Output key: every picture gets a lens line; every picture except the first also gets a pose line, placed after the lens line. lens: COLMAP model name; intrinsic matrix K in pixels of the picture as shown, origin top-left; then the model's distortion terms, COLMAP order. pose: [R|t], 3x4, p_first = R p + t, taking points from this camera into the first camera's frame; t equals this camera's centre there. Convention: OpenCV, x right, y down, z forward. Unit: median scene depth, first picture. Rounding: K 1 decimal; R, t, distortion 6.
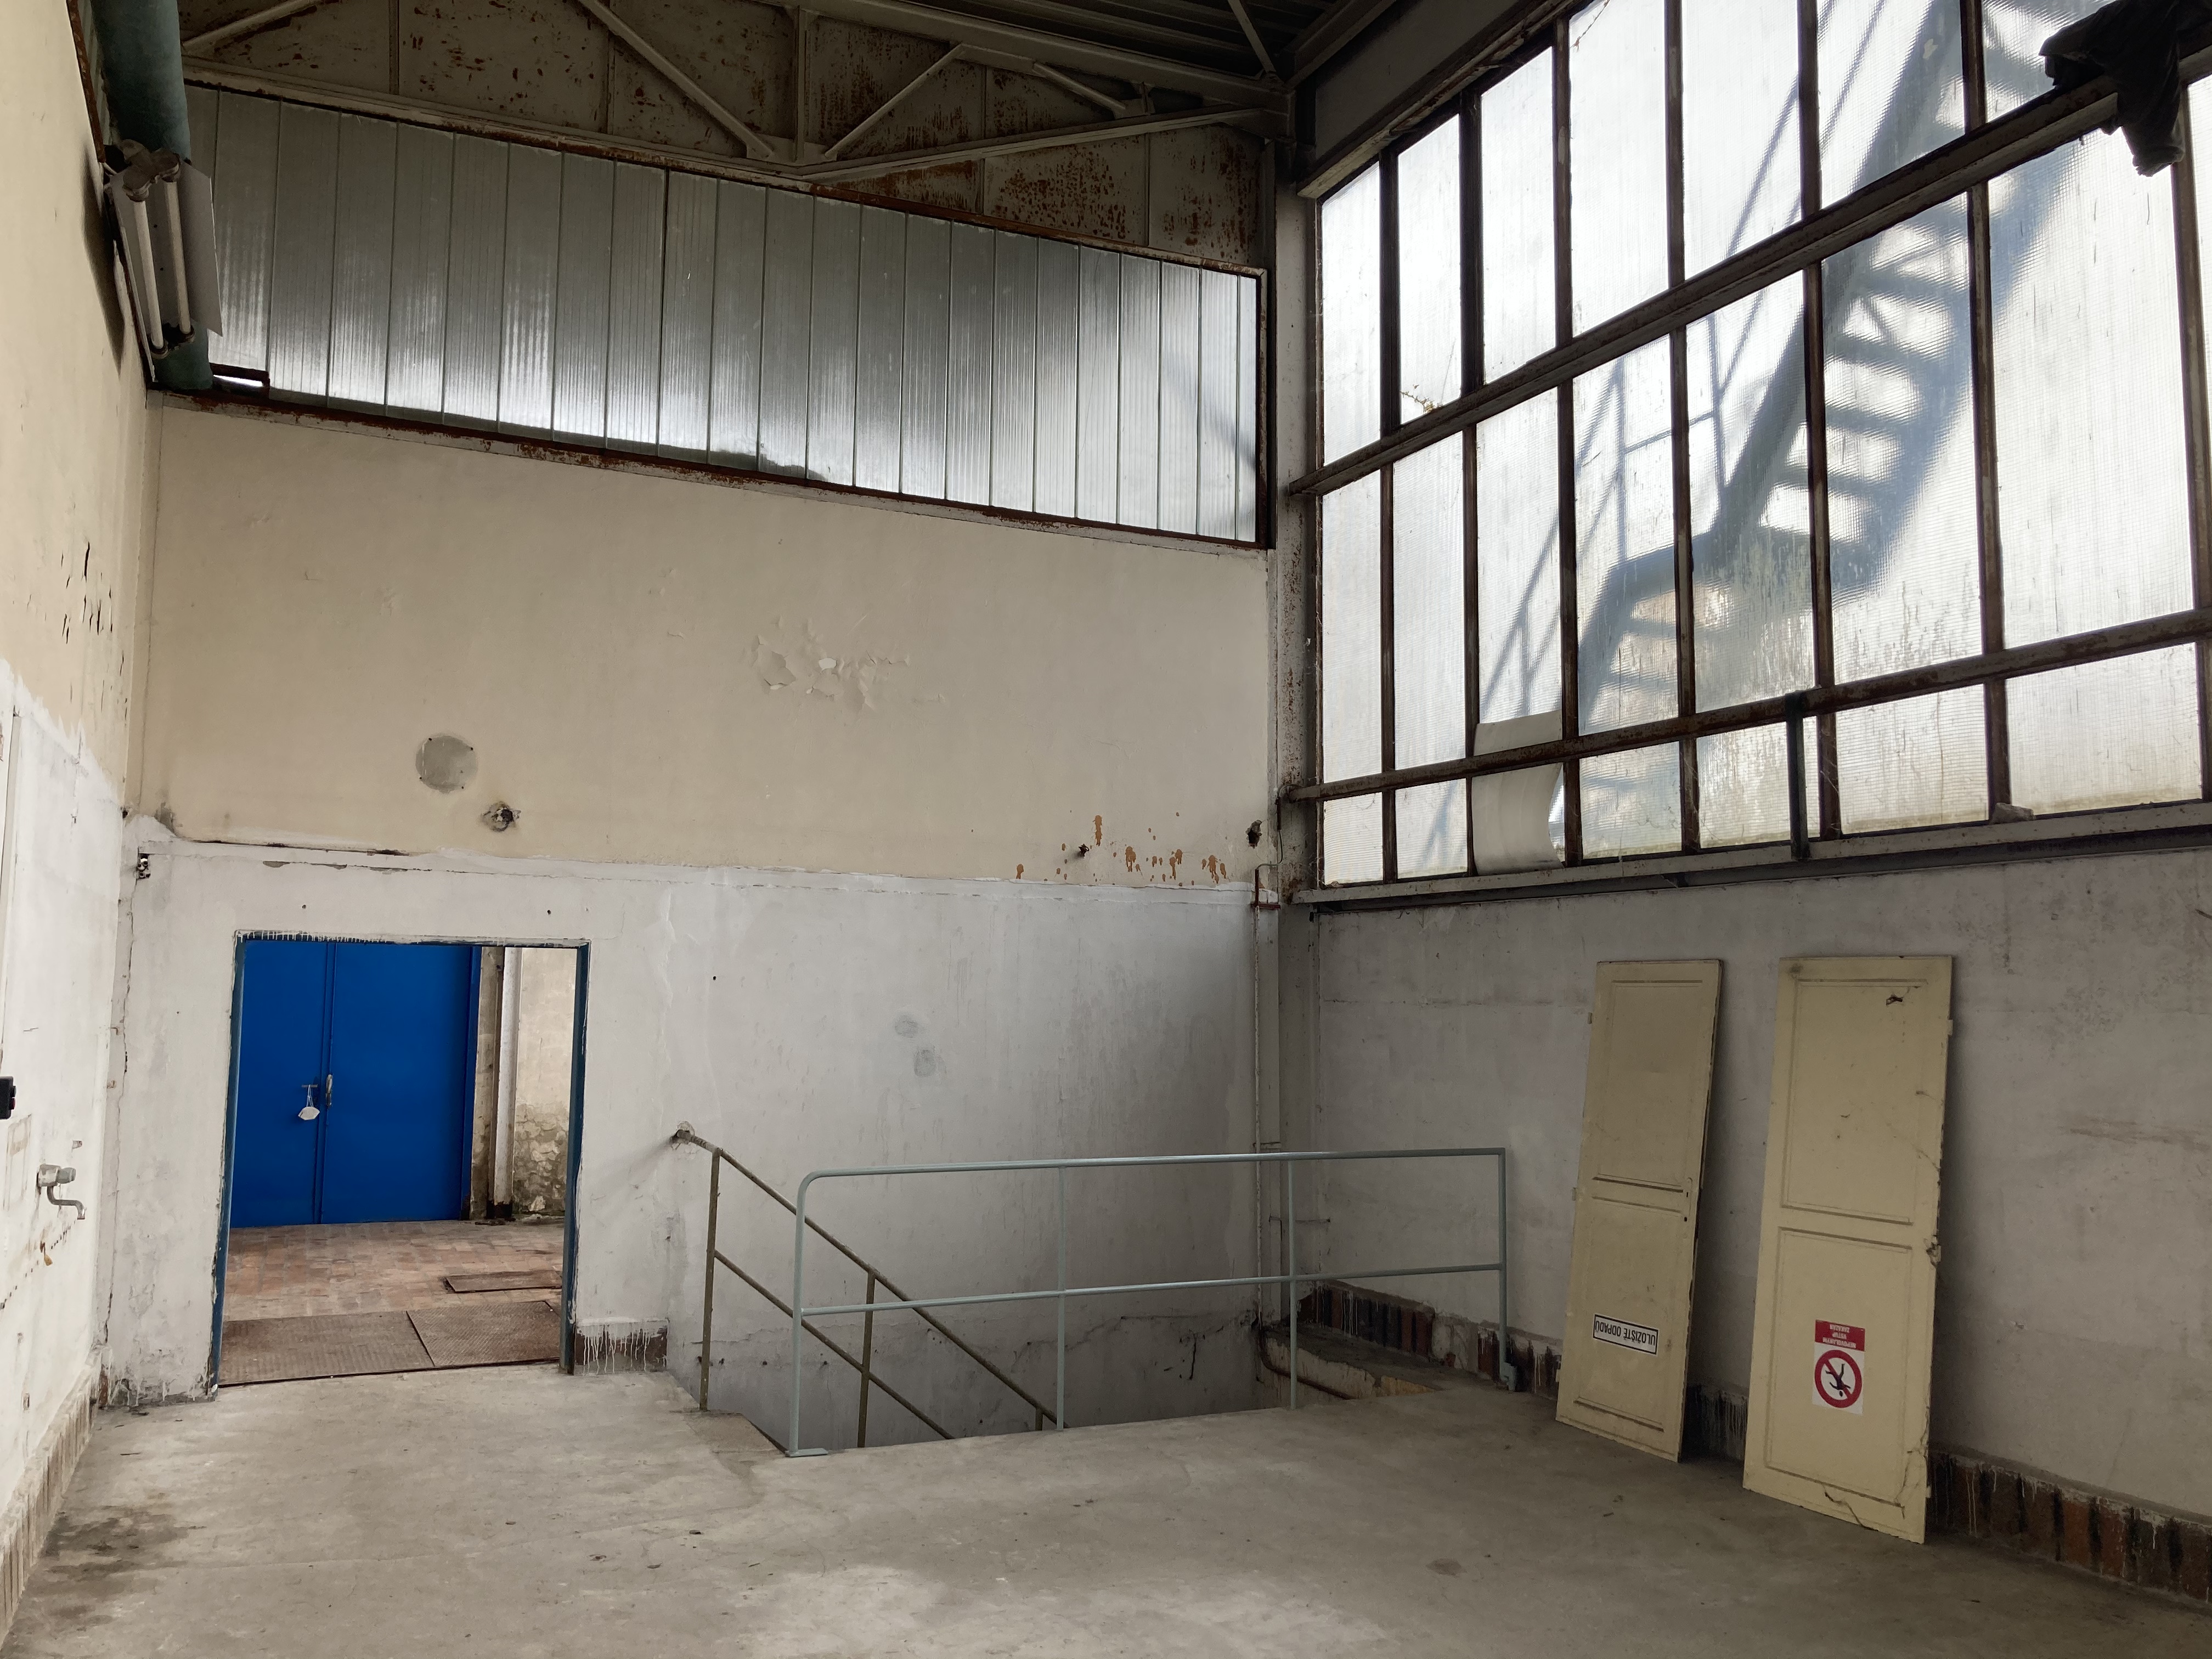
lens RADIAL K [[1825.0, 0, 1106.0], [0, 1825.0, 829.5], [0, 0, 1]] dist [-0.052216, -0.004904]
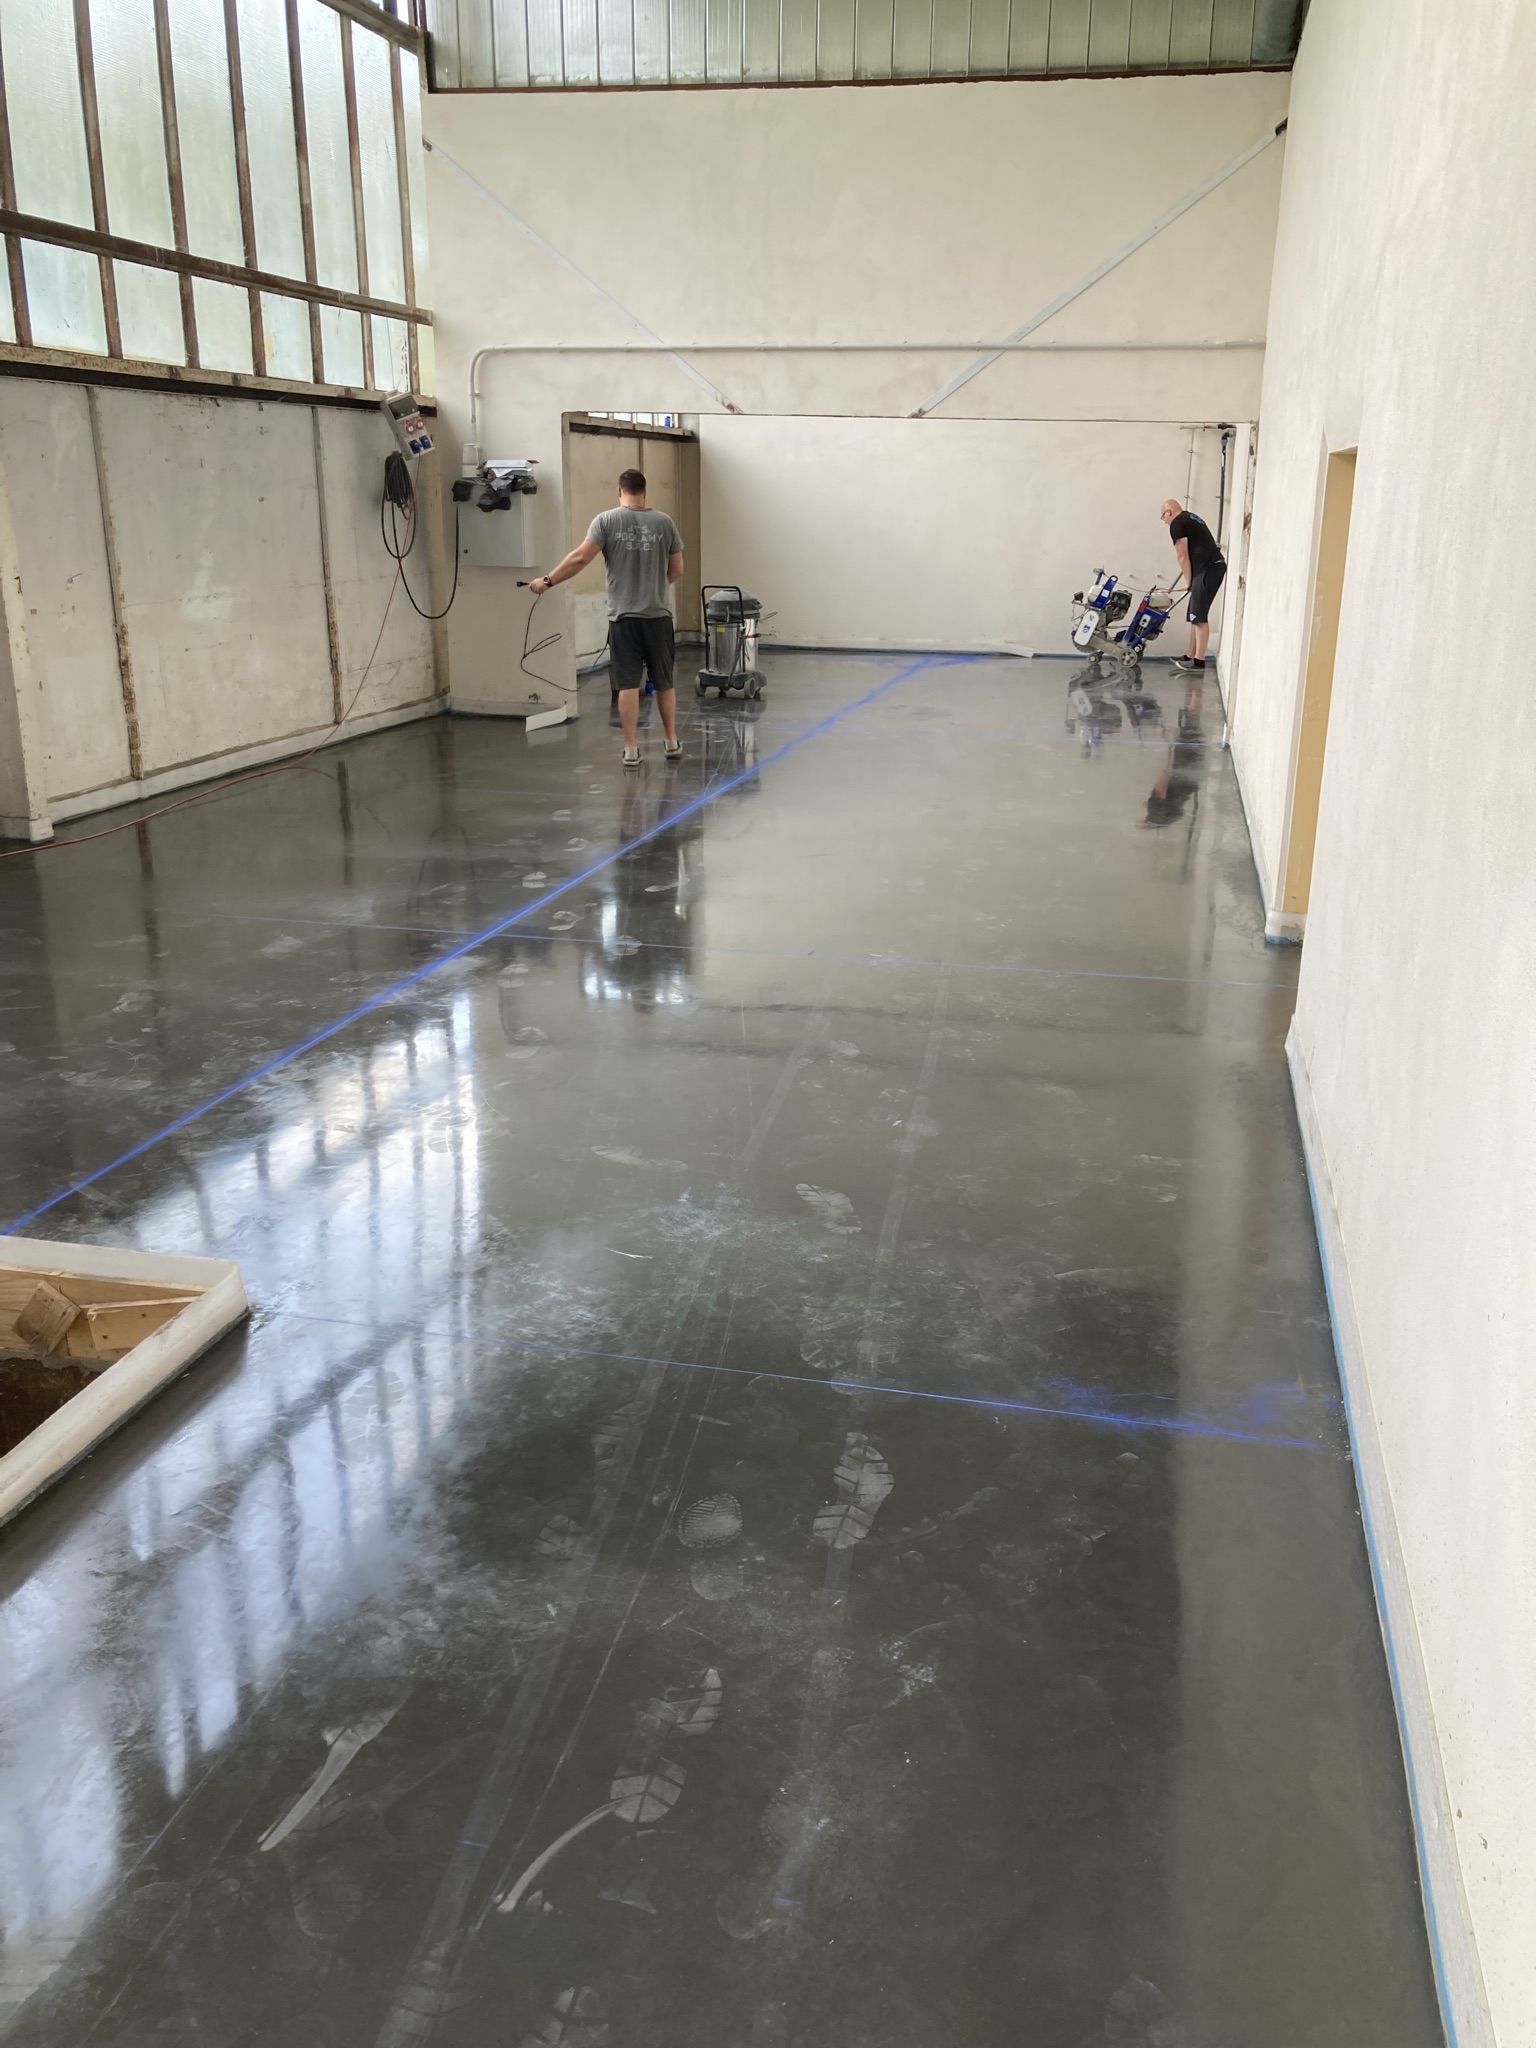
lens RADIAL K [[1689.7, 0, 768.0], [0, 1689.7, 1024.0], [0, 0, 1]] dist [-0.052216, -0.004904]
pose [[-0.797560, -0.195200, 0.570785, -0.664248], [-0.070384, 0.969848, 0.233325, 0.136168], [-0.599120, 0.145917, -0.787251, 1.632947]]
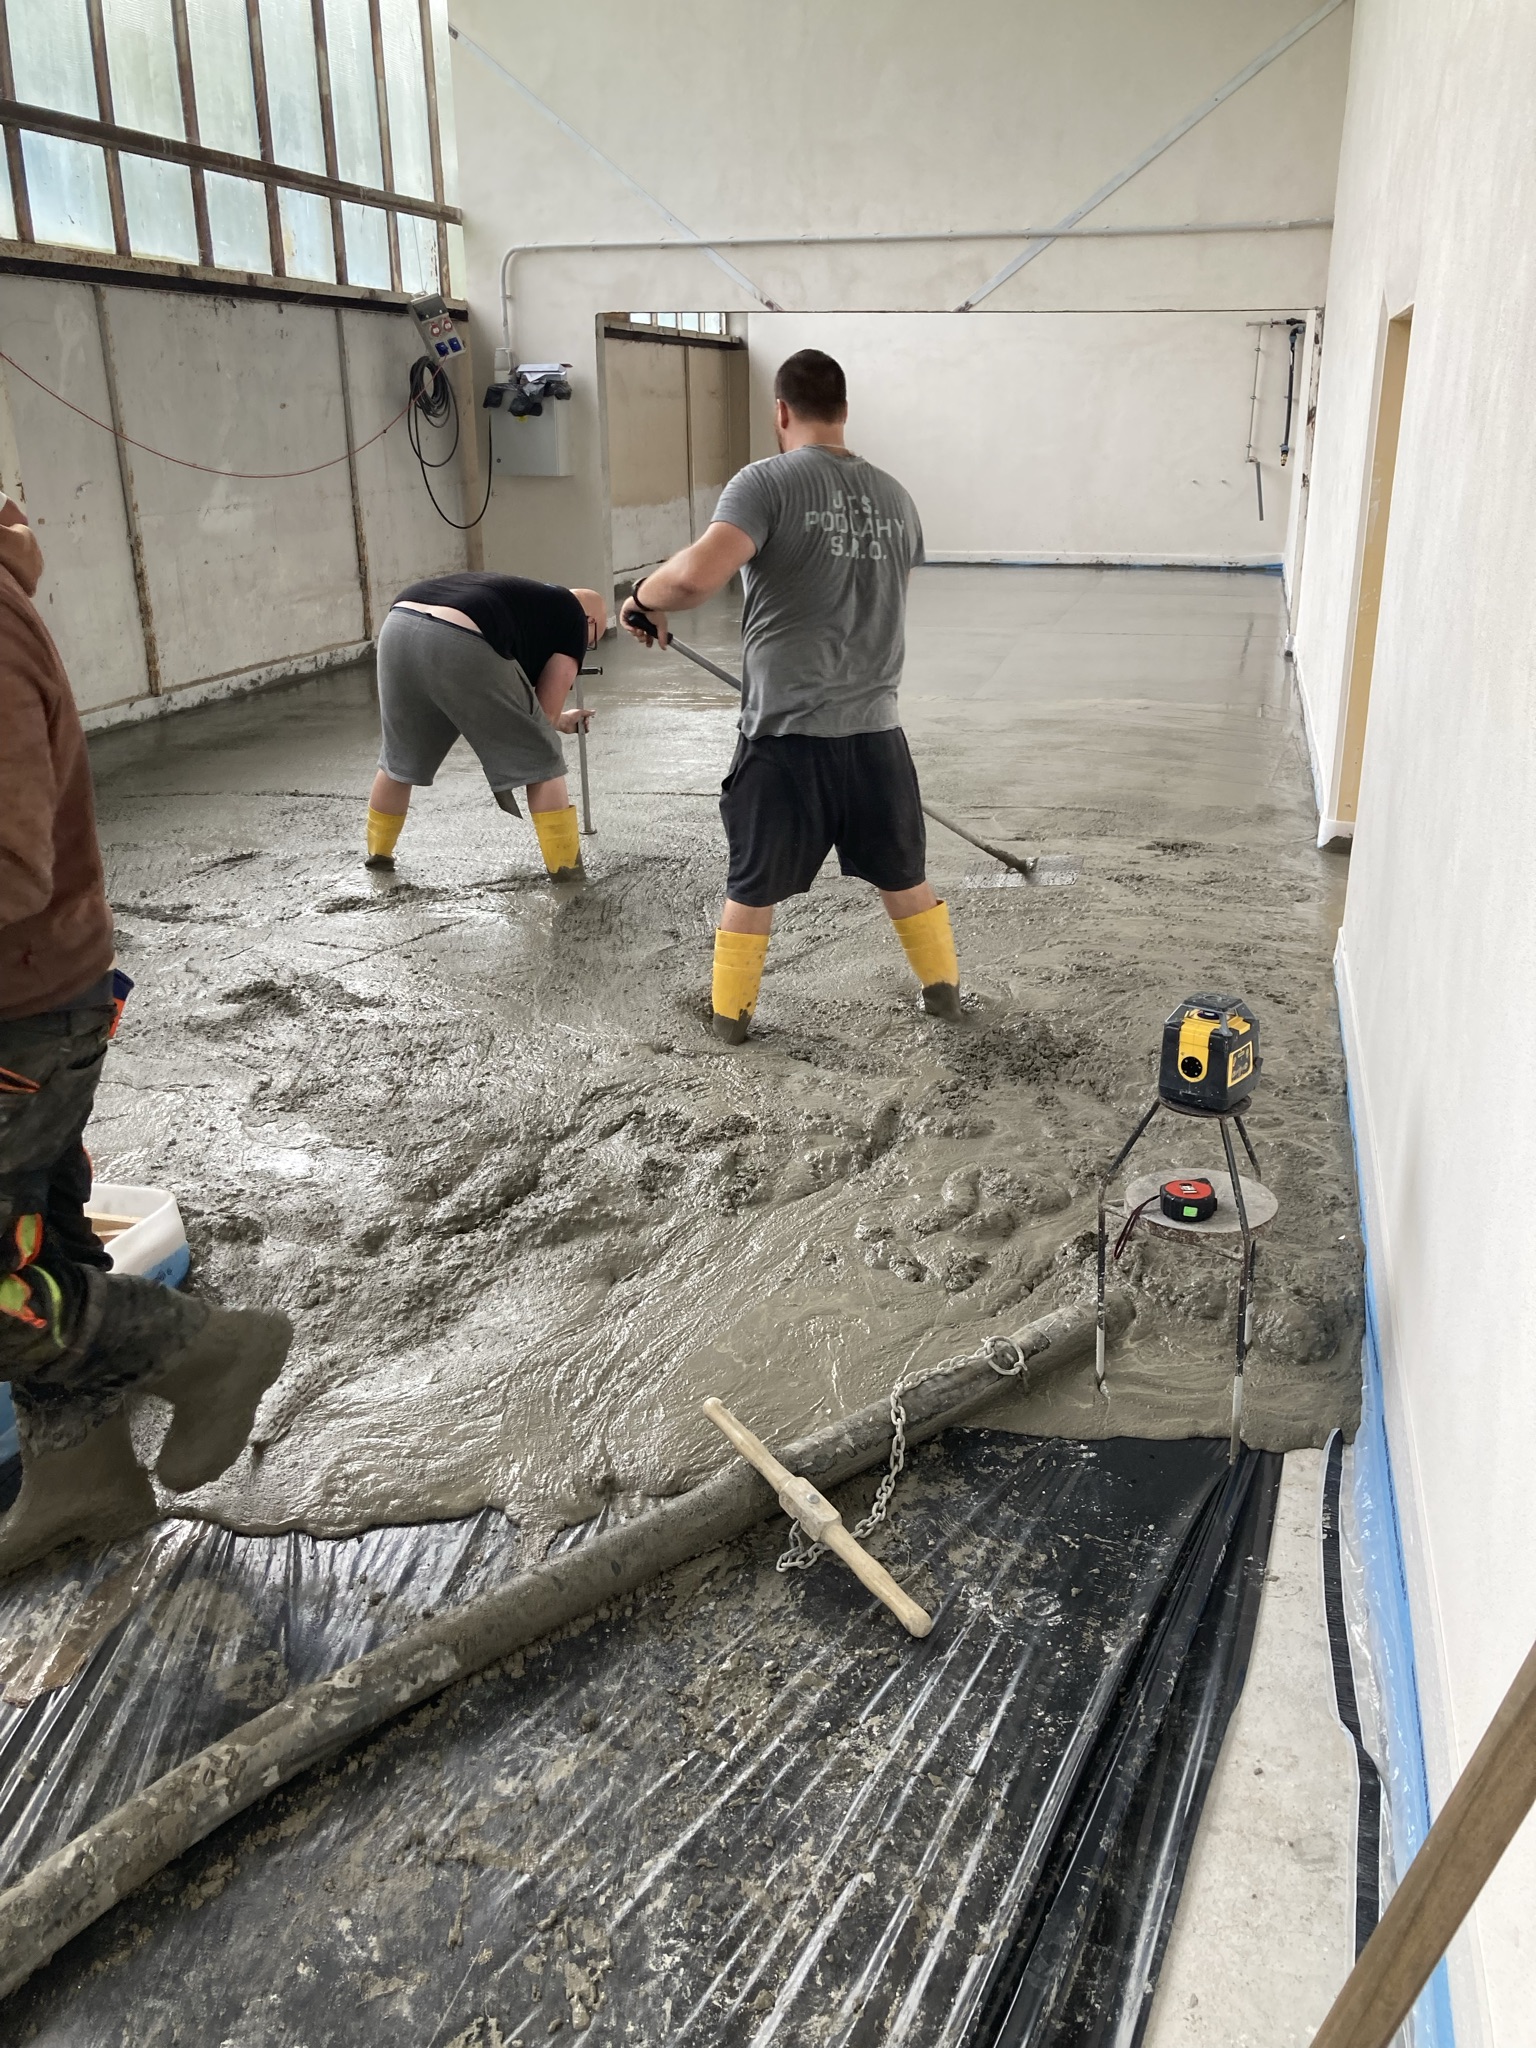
lens RADIAL K [[1670.7, 0, 768.0], [0, 1670.7, 1024.0], [0, 0, 1]] dist [-0.011066, -0.040656]
pose [[-0.773769, -0.218979, 0.594415, -0.661627], [-0.057560, 0.958774, 0.278279, 0.144985], [-0.630847, 0.181109, -0.754474, 1.600219]]
